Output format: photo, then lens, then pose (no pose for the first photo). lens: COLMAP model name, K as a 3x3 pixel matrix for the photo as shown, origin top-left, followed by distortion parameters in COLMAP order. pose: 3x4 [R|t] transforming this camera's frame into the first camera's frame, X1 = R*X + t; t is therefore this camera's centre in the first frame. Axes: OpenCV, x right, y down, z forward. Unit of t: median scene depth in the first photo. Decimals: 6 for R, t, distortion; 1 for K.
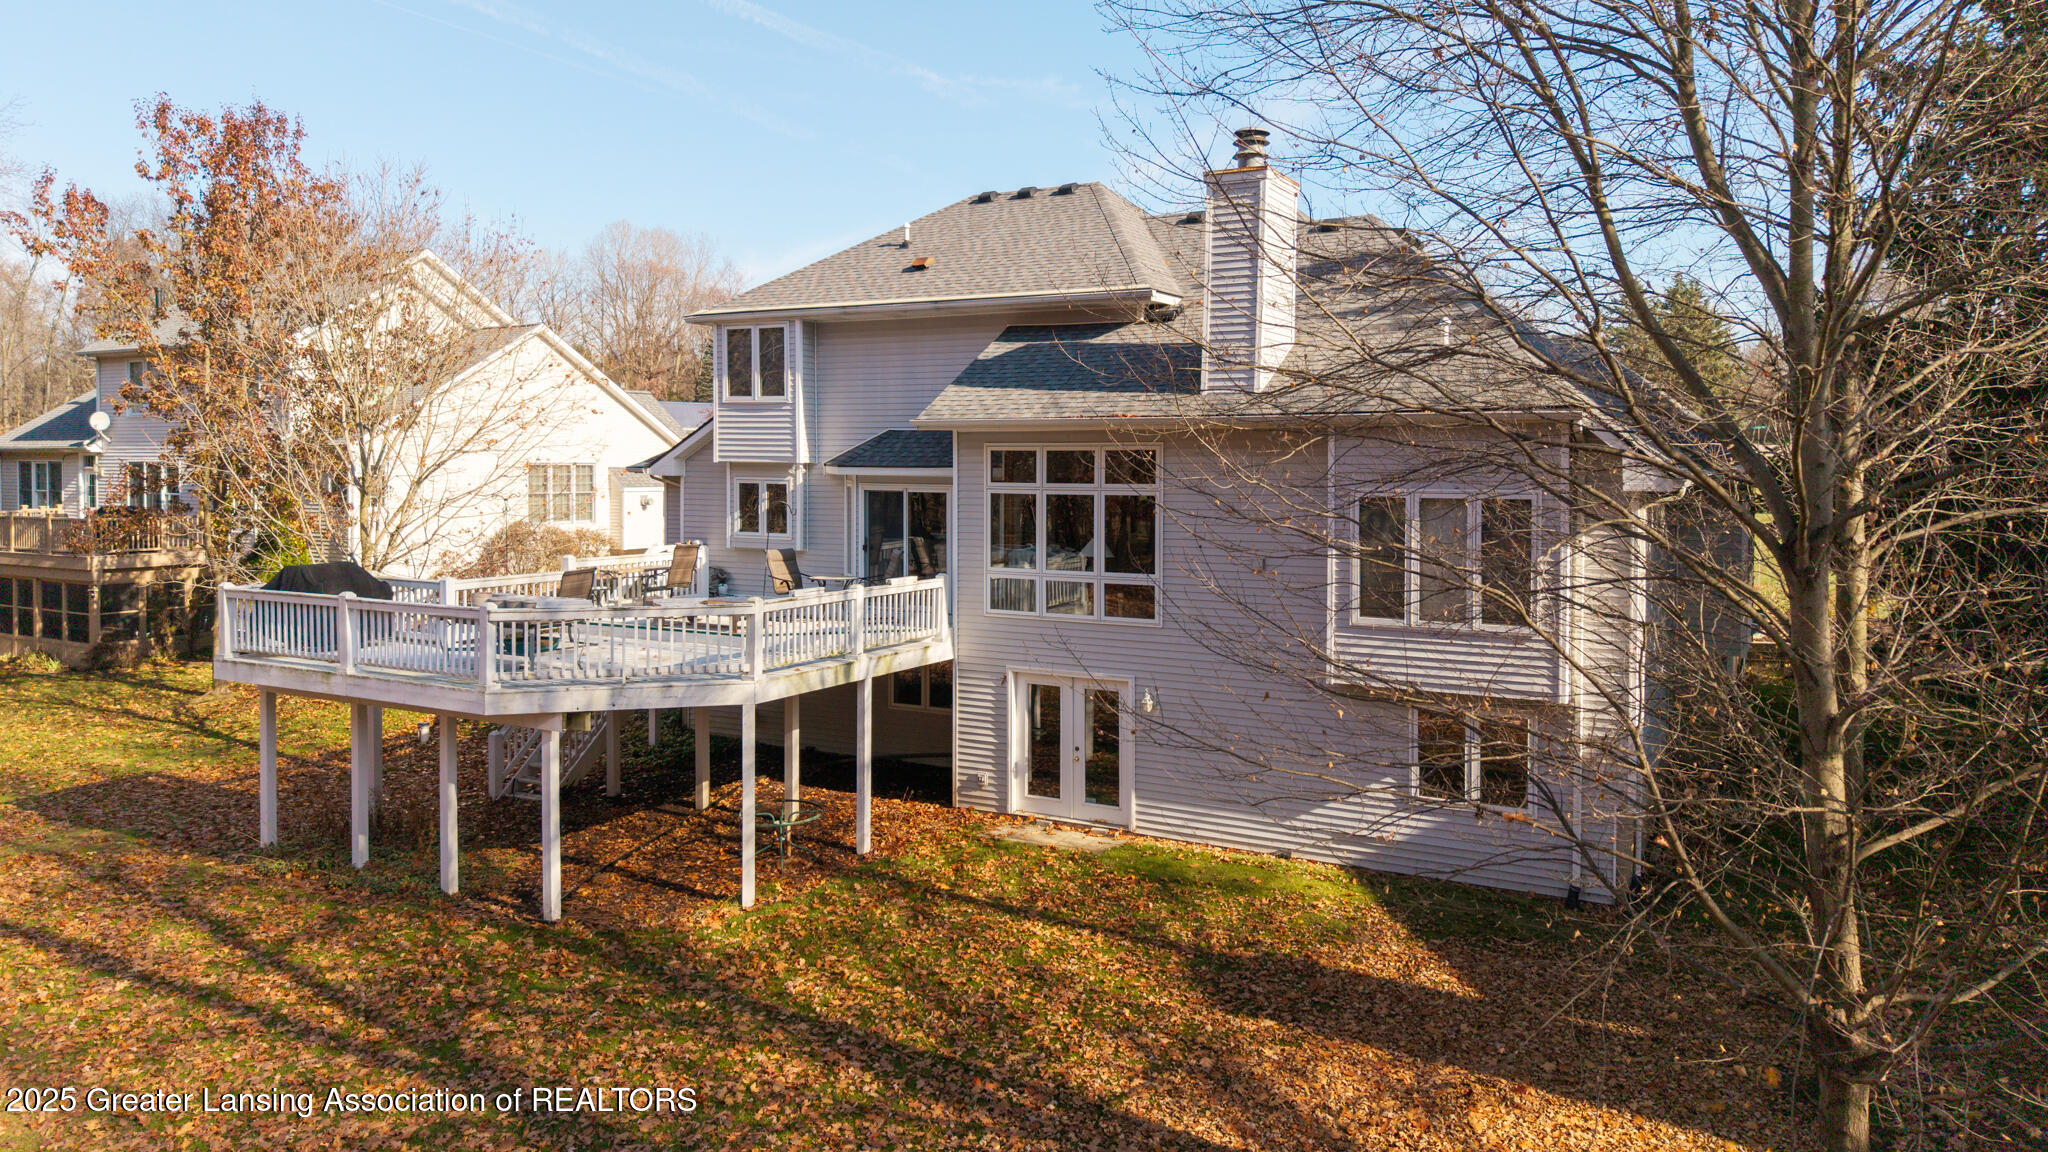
lens RADIAL K [[1370.7, 0, 1062.0], [0, 1370.7, 558.2], [0, 0, 1]] dist [0.027858, -0.041492]
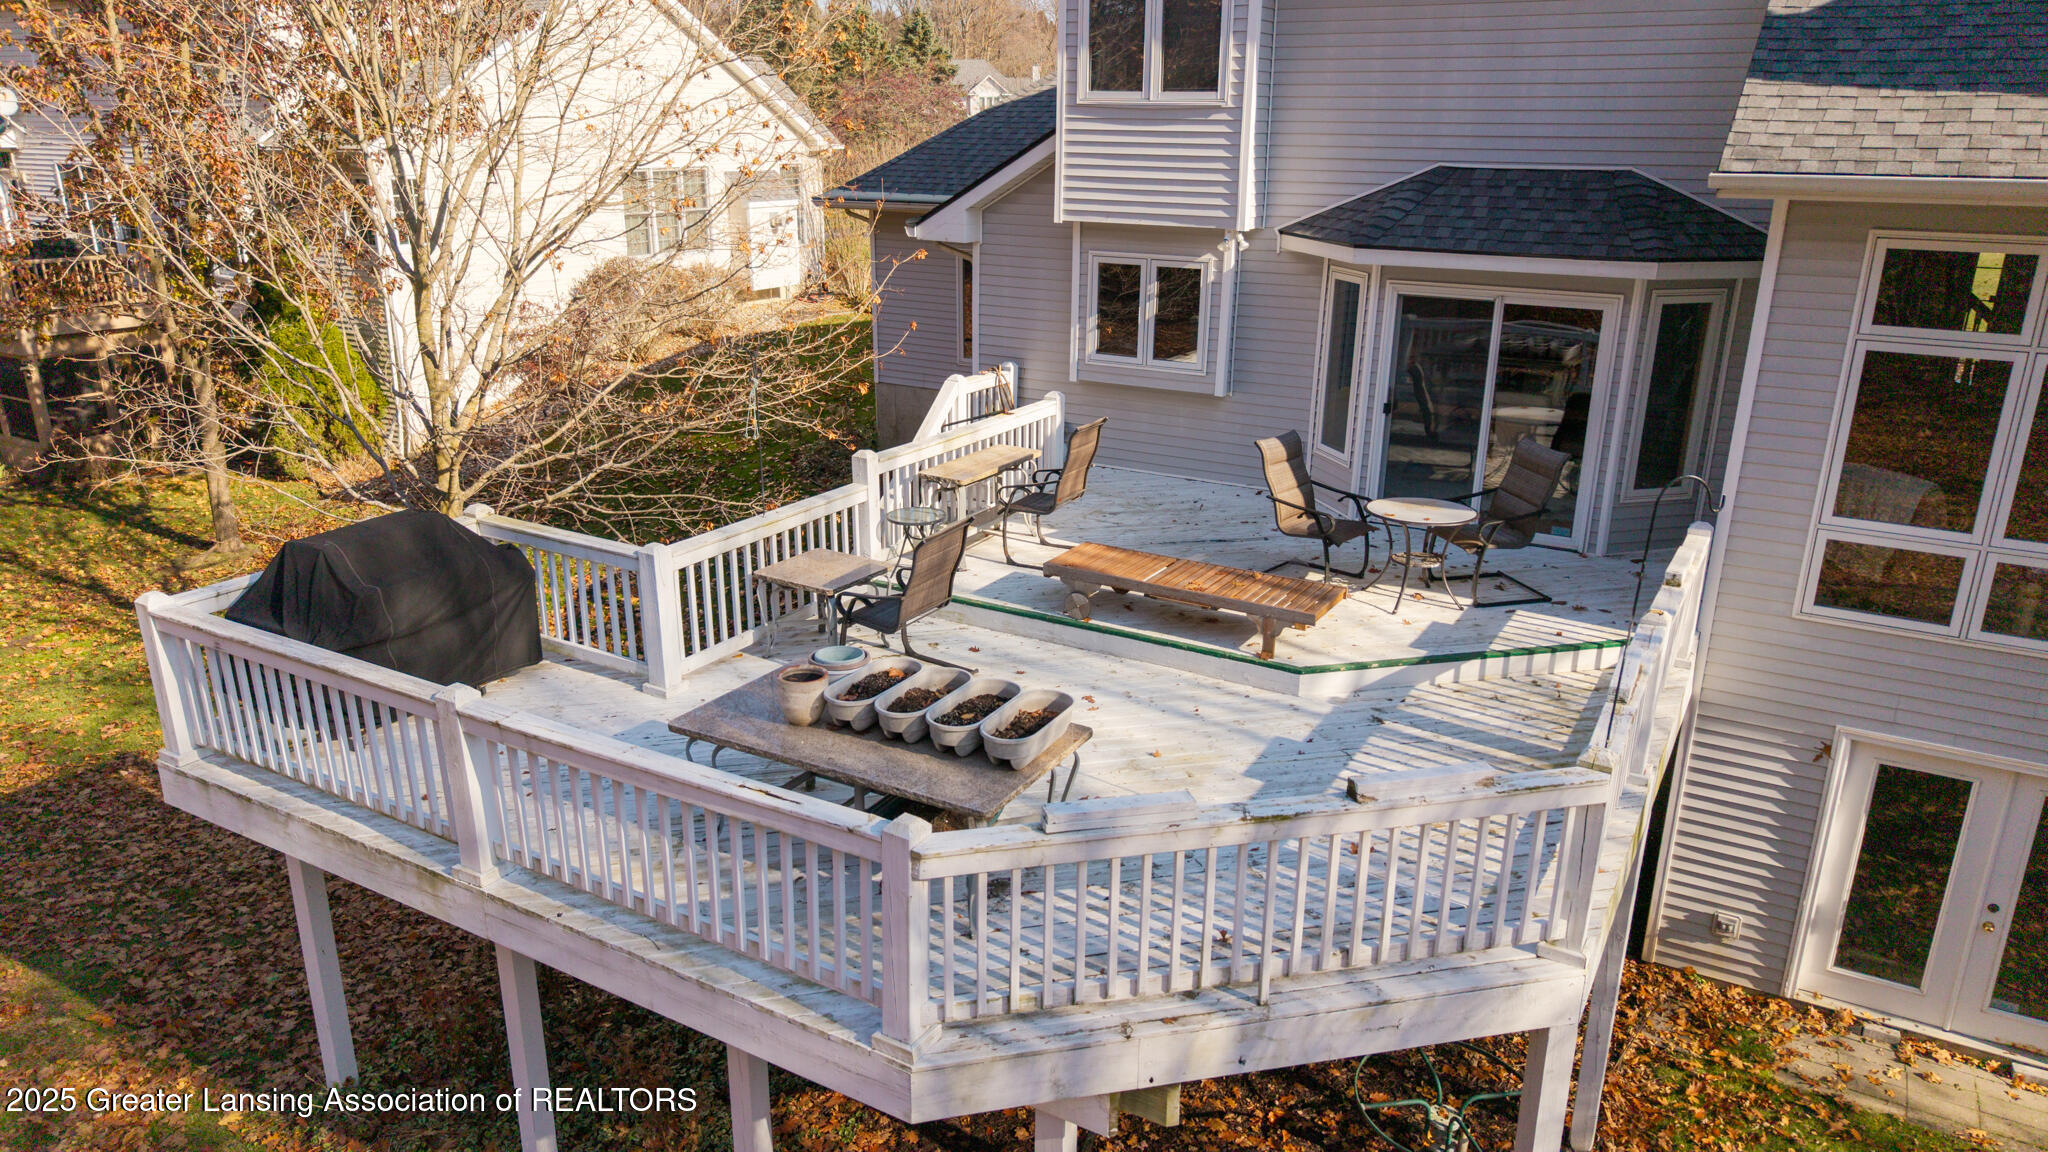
lens RADIAL K [[1370.7, 0, 1012.2], [0, 1370.7, 594.1], [0, 0, 1]] dist [0.027858, -0.041492]
pose [[0.999014, 0.009972, -0.043261, -0.264605], [0.001876, 0.964091, 0.265565, -0.078284], [0.044356, -0.265384, 0.963122, 0.482487]]
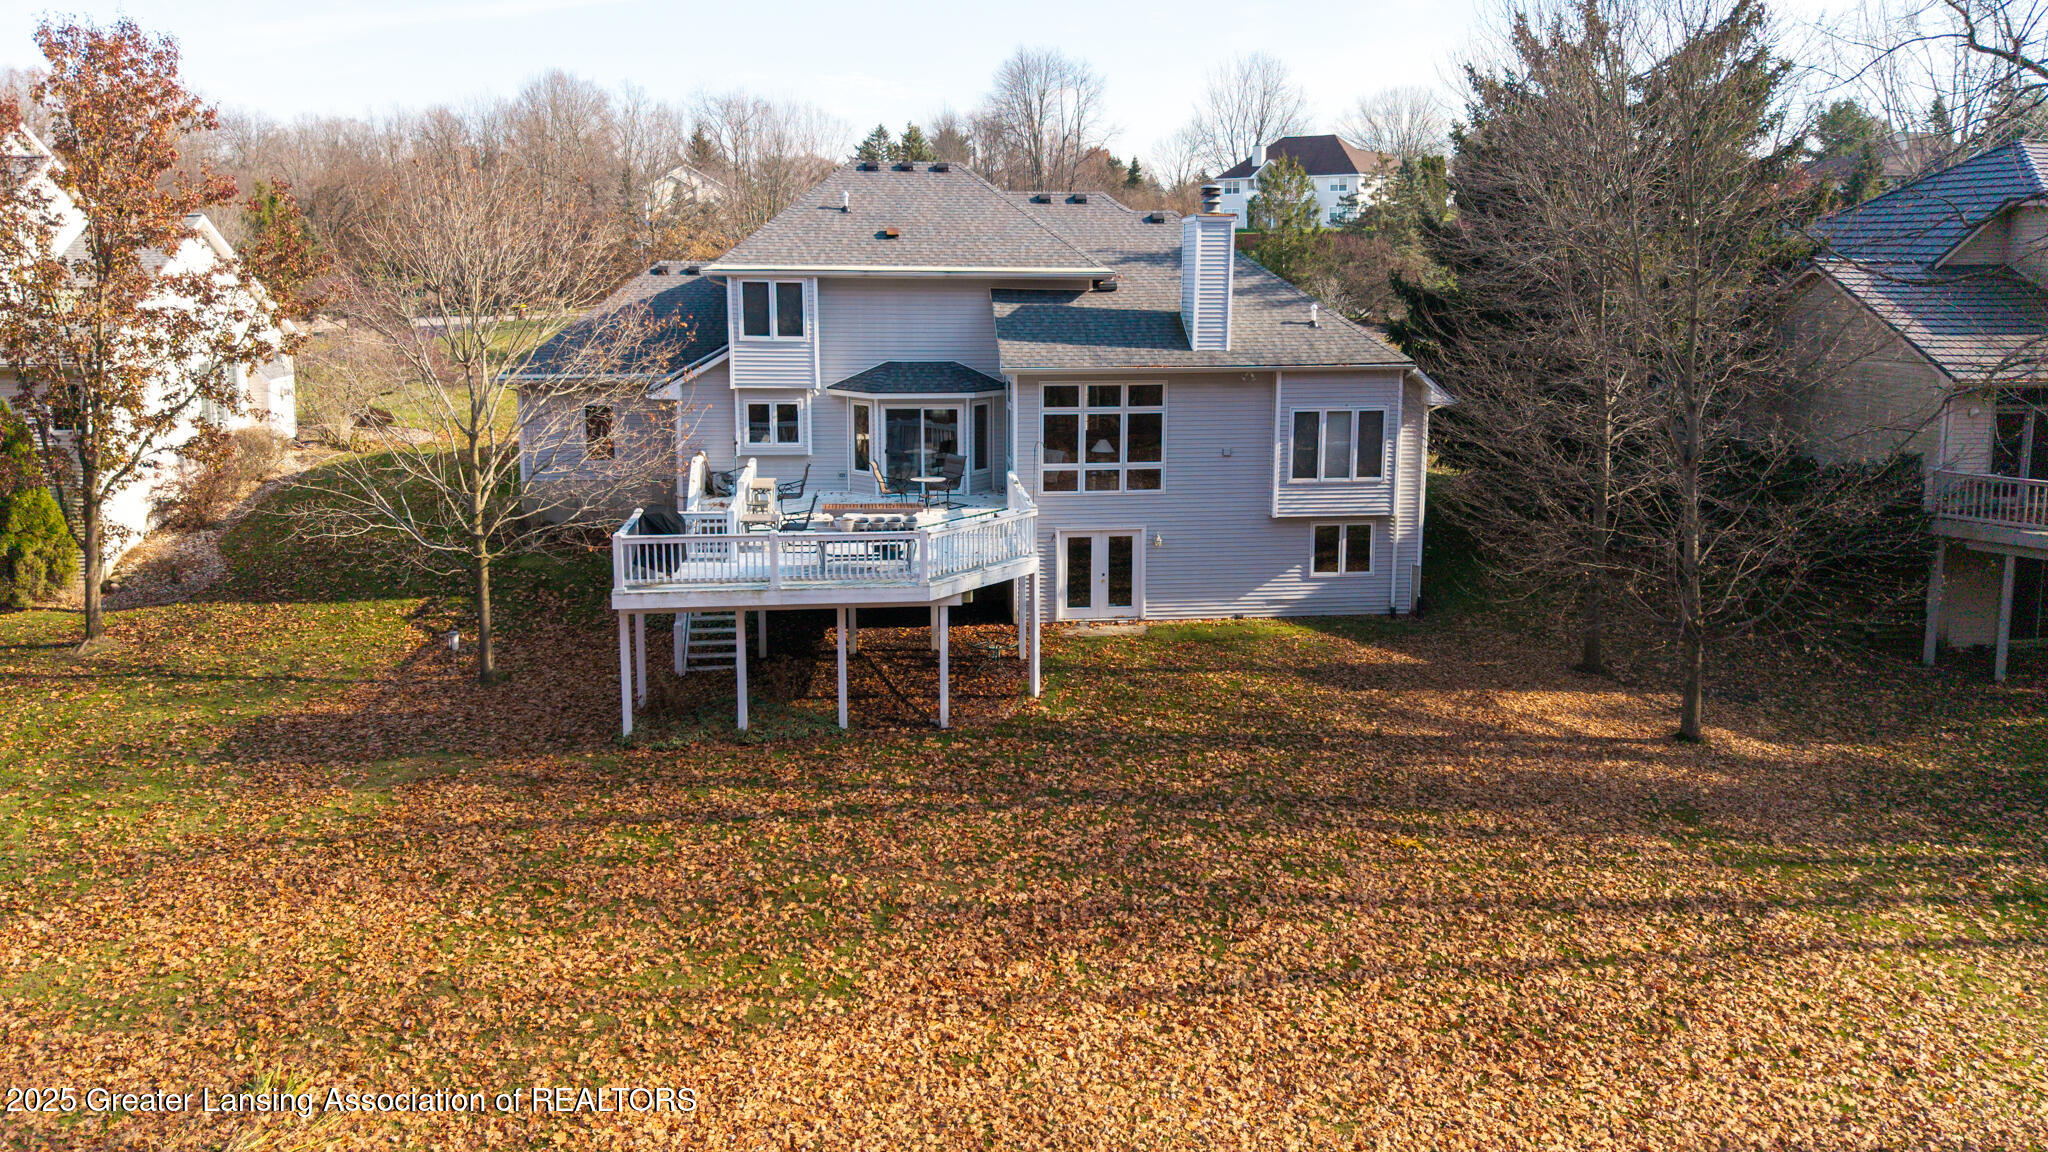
lens RADIAL K [[1370.7, 0, 1065.7], [0, 1370.7, 513.2], [0, 0, 1]] dist [0.027858, -0.041492]
pose [[0.803805, -0.110472, 0.584546, -0.806041], [0.037728, 0.990095, 0.135235, -0.124312], [-0.593695, -0.086649, 0.800011, -0.193314]]
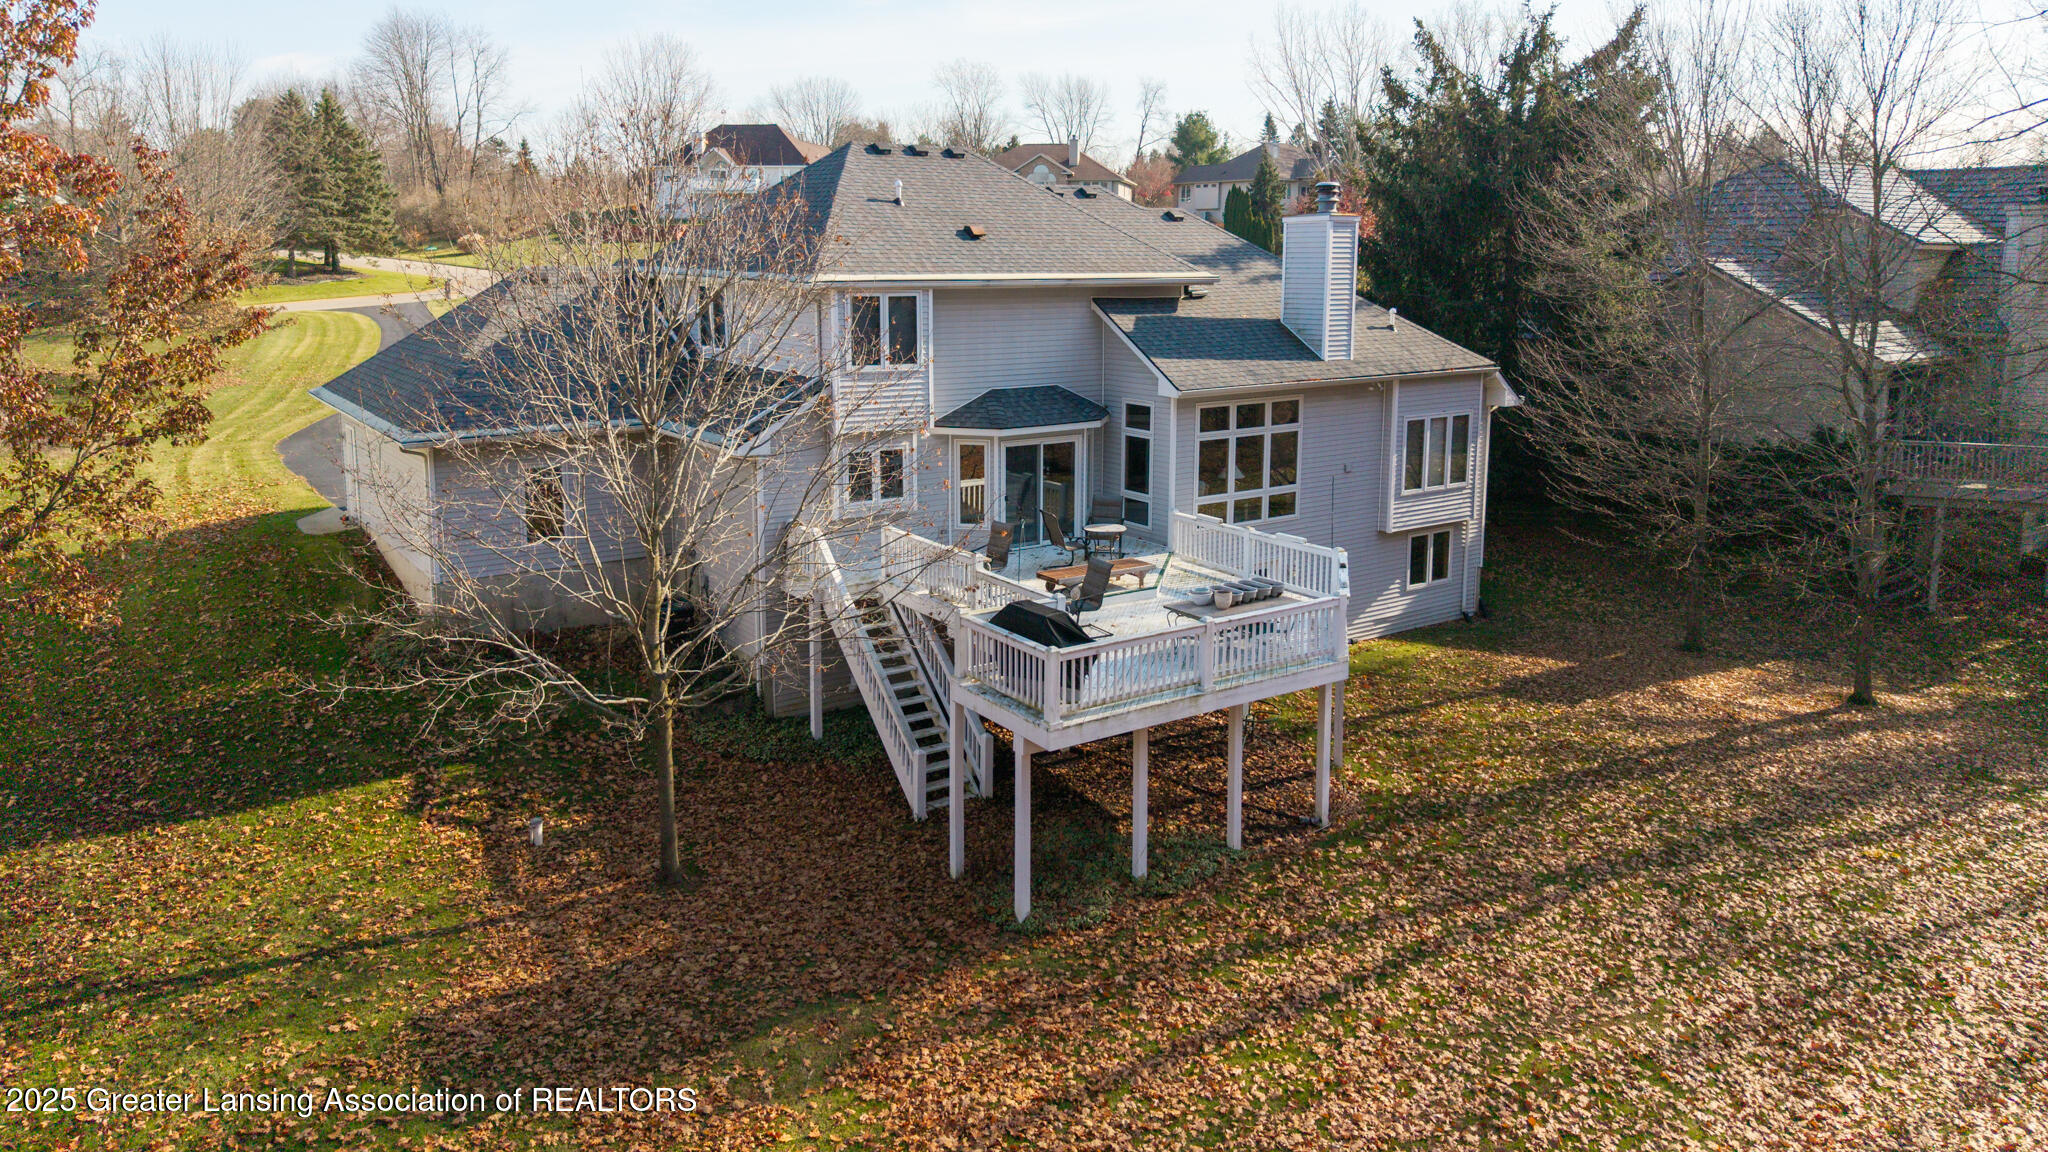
lens RADIAL K [[1370.7, 0, 1048.4], [0, 1370.7, 503.5], [0, 0, 1]] dist [0.027858, -0.041492]
pose [[0.440398, -0.168892, 0.881774, -1.116552], [0.059237, 0.985473, 0.159169, -0.179537], [-0.895846, -0.017864, 0.444005, 0.481678]]
